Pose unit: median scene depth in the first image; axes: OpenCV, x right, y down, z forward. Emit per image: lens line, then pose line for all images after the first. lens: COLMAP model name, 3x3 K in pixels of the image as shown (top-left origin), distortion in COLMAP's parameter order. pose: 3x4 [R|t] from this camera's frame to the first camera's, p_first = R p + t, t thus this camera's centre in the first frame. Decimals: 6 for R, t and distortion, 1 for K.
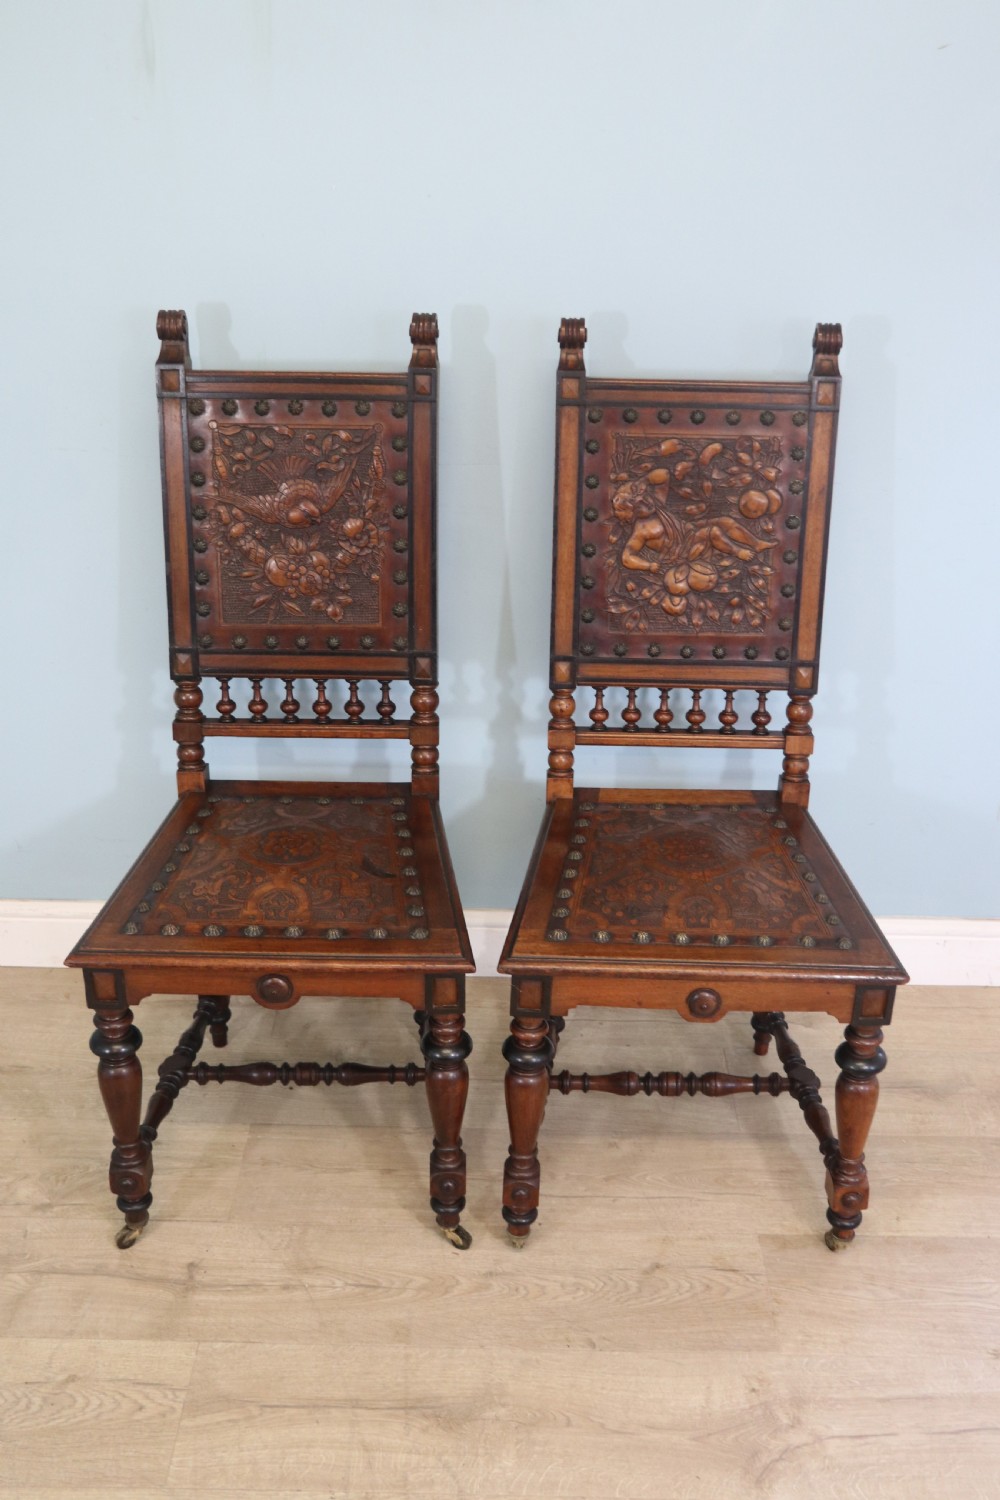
lens RADIAL K [[1598.6, 0, 508.1], [0, 1598.6, 785.6], [0, 0, 1]] dist [-0.063877, 0.000000]
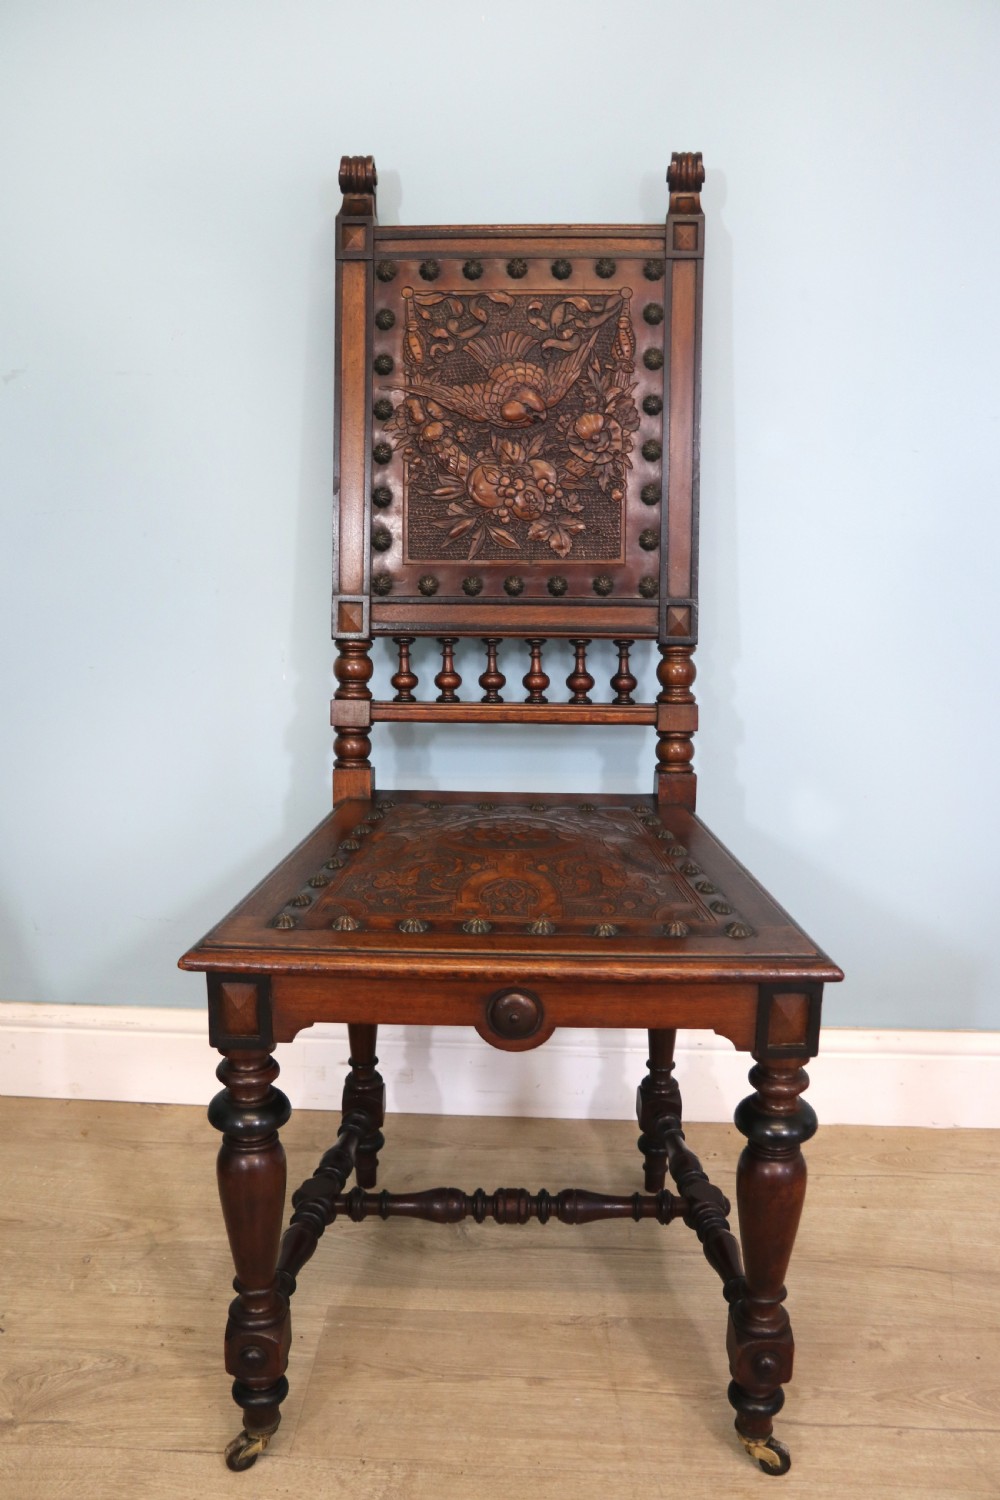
lens RADIAL K [[1377.1, 0, 502.3], [0, 1377.1, 748.9], [0, 0, 1]] dist [-0.114098, 0.049971]
pose [[0.999848, -0.000230, -0.017438, -0.128001], [-0.003882, 0.971883, -0.235432, 0.137698], [0.017002, 0.235464, 0.971734, 0.416459]]
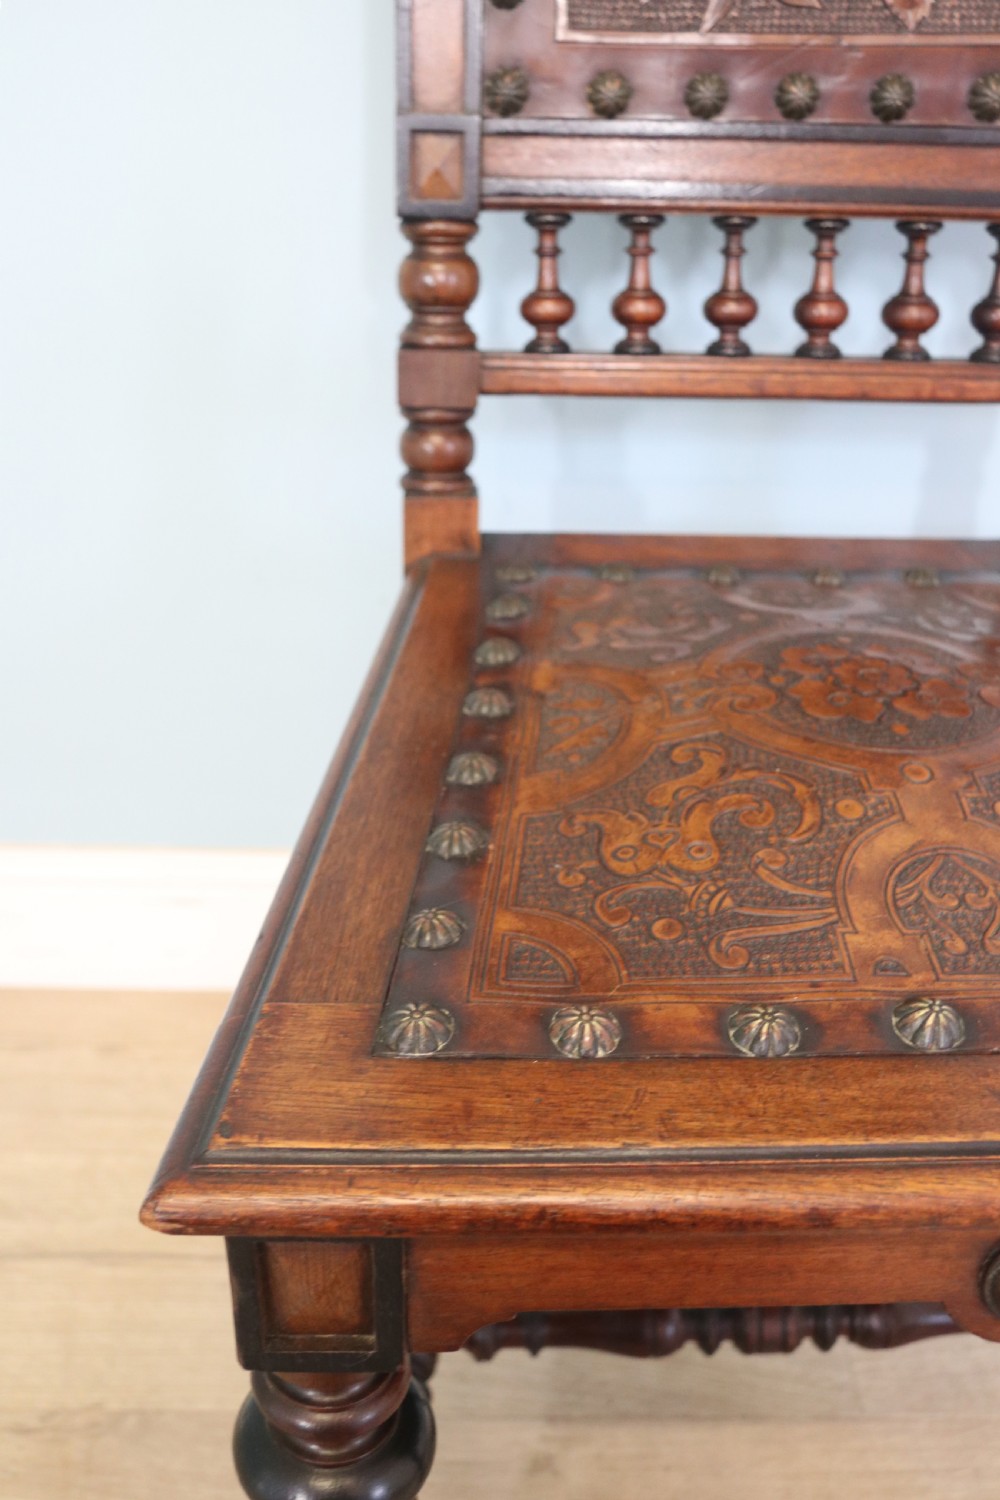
lens RADIAL K [[1460.9, 0, 509.8], [0, 1460.9, 782.8], [0, 0, 1]] dist [-0.087874, 0.000000]
pose [[0.999209, -0.014248, 0.037123, -0.210213], [0.012121, 0.998306, 0.056909, 0.037993], [-0.037871, -0.056414, 0.997689, 0.720822]]
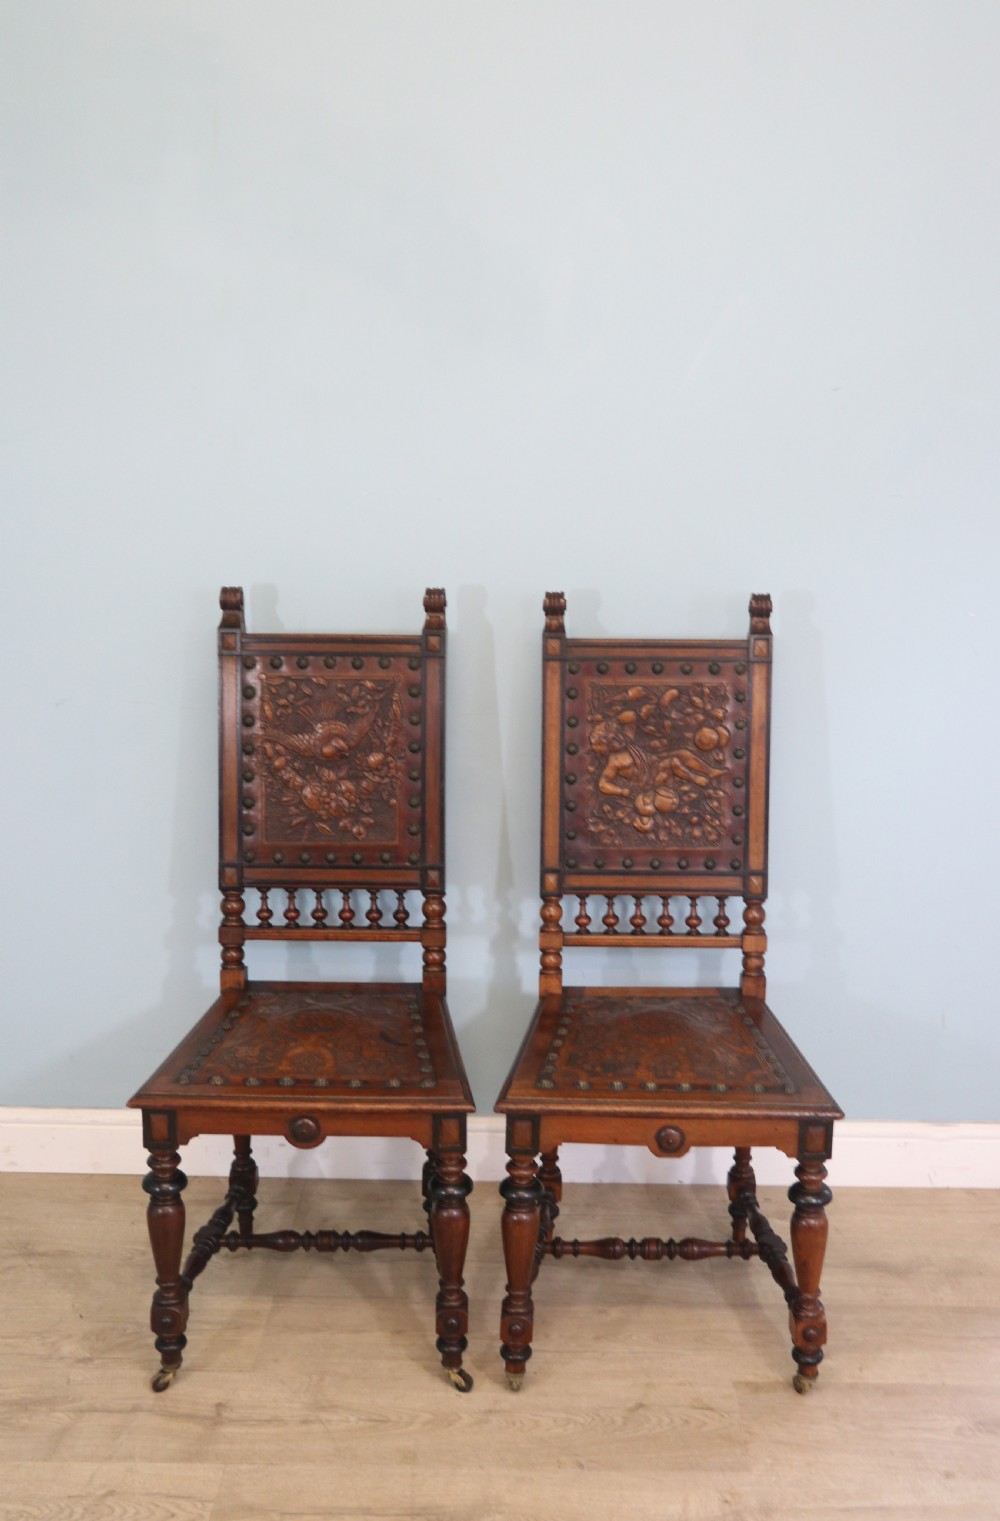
lens RADIAL K [[1659.9, 0, 549.3], [0, 1659.9, 733.3], [0, 0, 1]] dist [-0.063200, 0.000000]
pose [[0.999865, -0.005773, 0.015413, 0.015254], [0.009498, 0.967184, -0.253900, 0.140548], [-0.013442, 0.254012, 0.967108, -0.225026]]
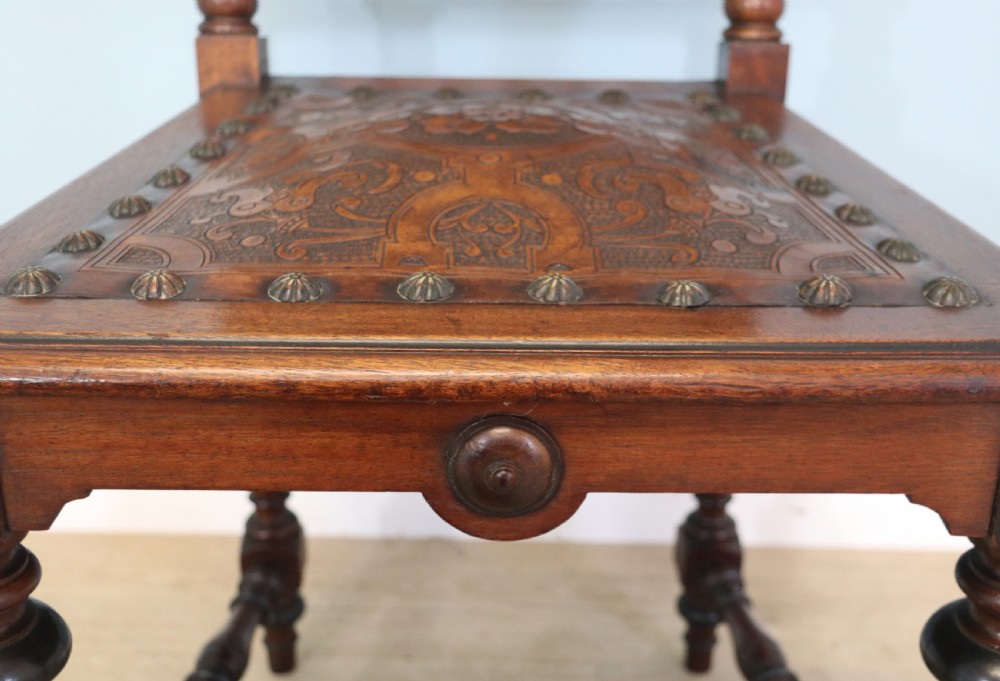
lens RADIAL K [[1359.3, 0, 526.5], [0, 1359.3, 357.7], [0, 0, 1]] dist [-0.013625, 0.000000]
pose [[0.999793, -0.006557, 0.019237, -0.132514], [0.007792, 0.997867, -0.064810, 0.111349], [-0.018771, 0.064947, 0.997712, 0.672193]]
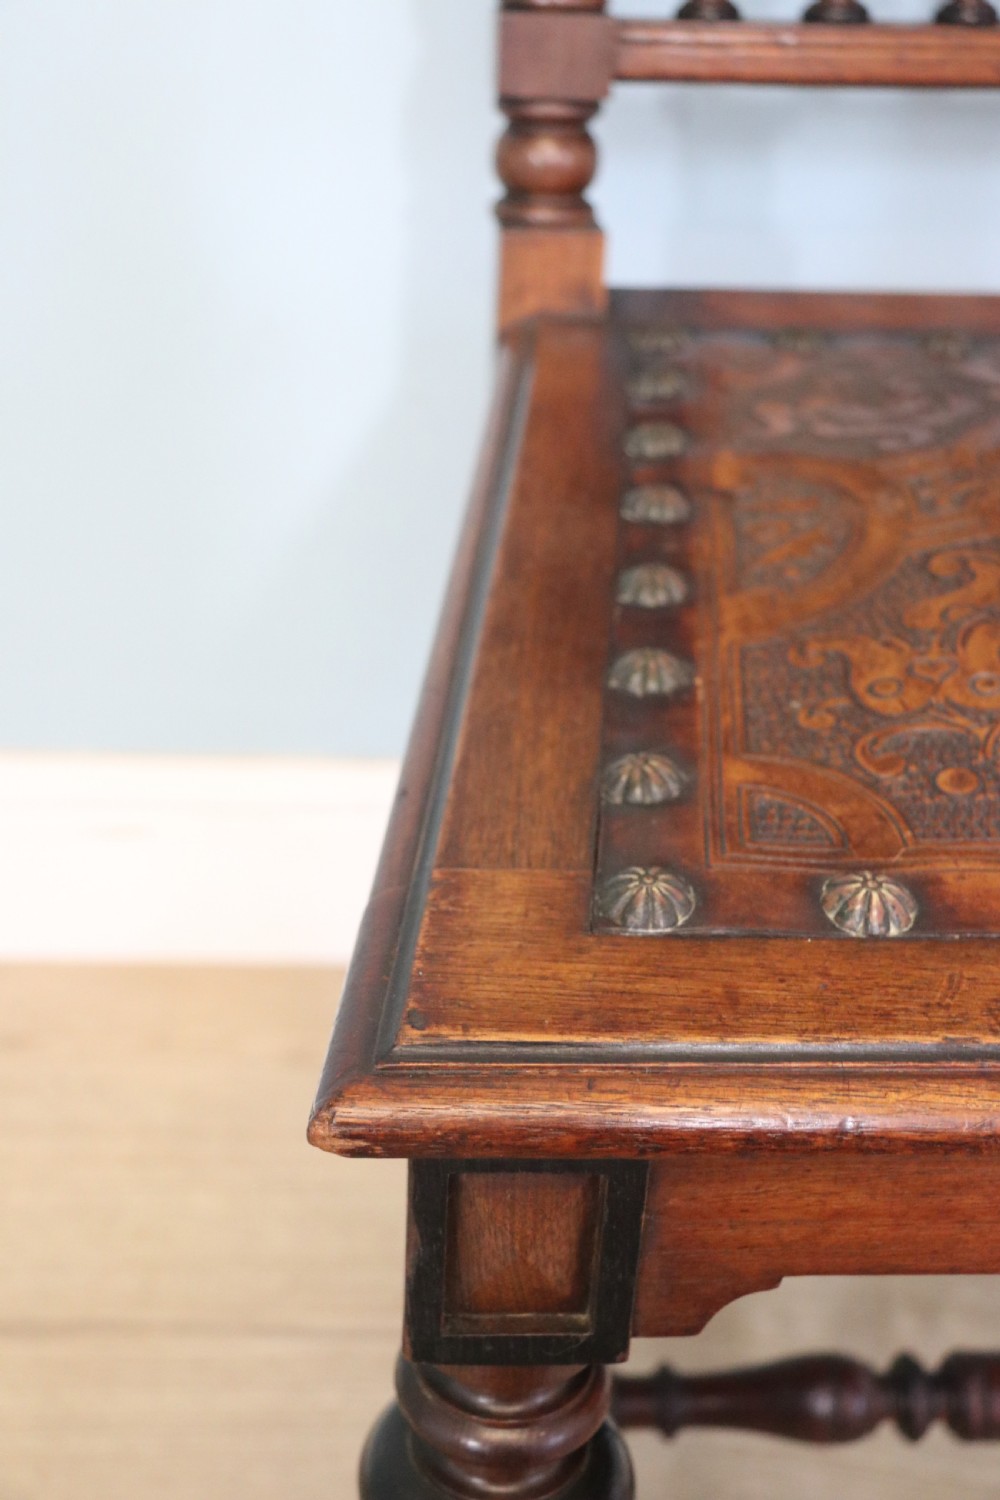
lens RADIAL K [[2128.5, 0, 527.9], [0, 2128.5, 785.6], [0, 0, 1]] dist [0.056203, 0.000000]
pose [[0.997727, -0.010014, 0.066634, -0.241753], [0.004232, 0.996256, 0.086344, 0.051935], [-0.067250, -0.085866, 0.994034, 0.703534]]
